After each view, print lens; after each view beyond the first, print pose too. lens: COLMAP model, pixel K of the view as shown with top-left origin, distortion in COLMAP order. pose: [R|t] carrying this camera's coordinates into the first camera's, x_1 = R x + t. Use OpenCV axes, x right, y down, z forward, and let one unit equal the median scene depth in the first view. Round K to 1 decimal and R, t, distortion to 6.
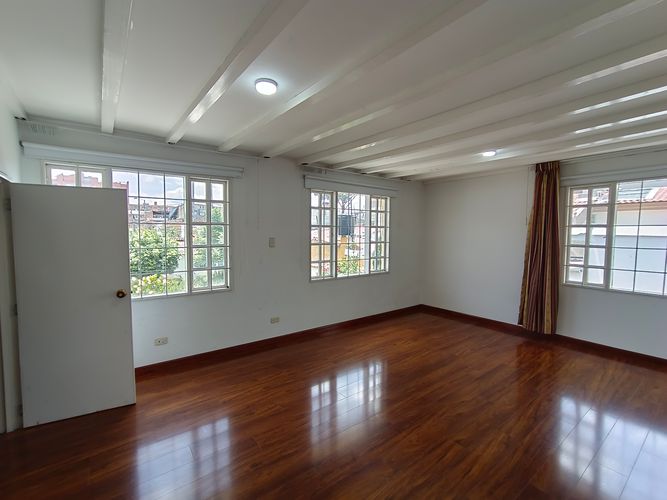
lens RADIAL K [[307.0, 0, 333.5], [0, 307.0, 250.0], [0, 0, 1]] dist [0.000645, 0.000186]
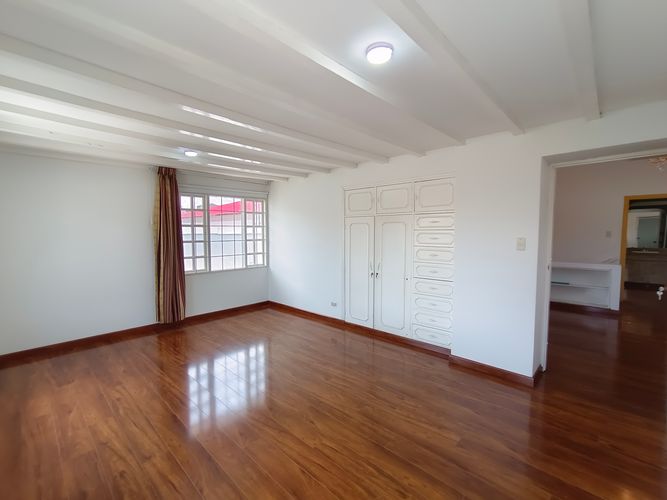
lens RADIAL K [[300.4, 0, 333.5], [0, 300.4, 250.0], [0, 0, 1]] dist [-0.017655, 0.000123]
pose [[-0.163735, -0.065272, 0.984343, -0.512543], [0.062033, 0.995153, 0.076307, -0.037512], [-0.984552, 0.073555, -0.158892, 0.645686]]
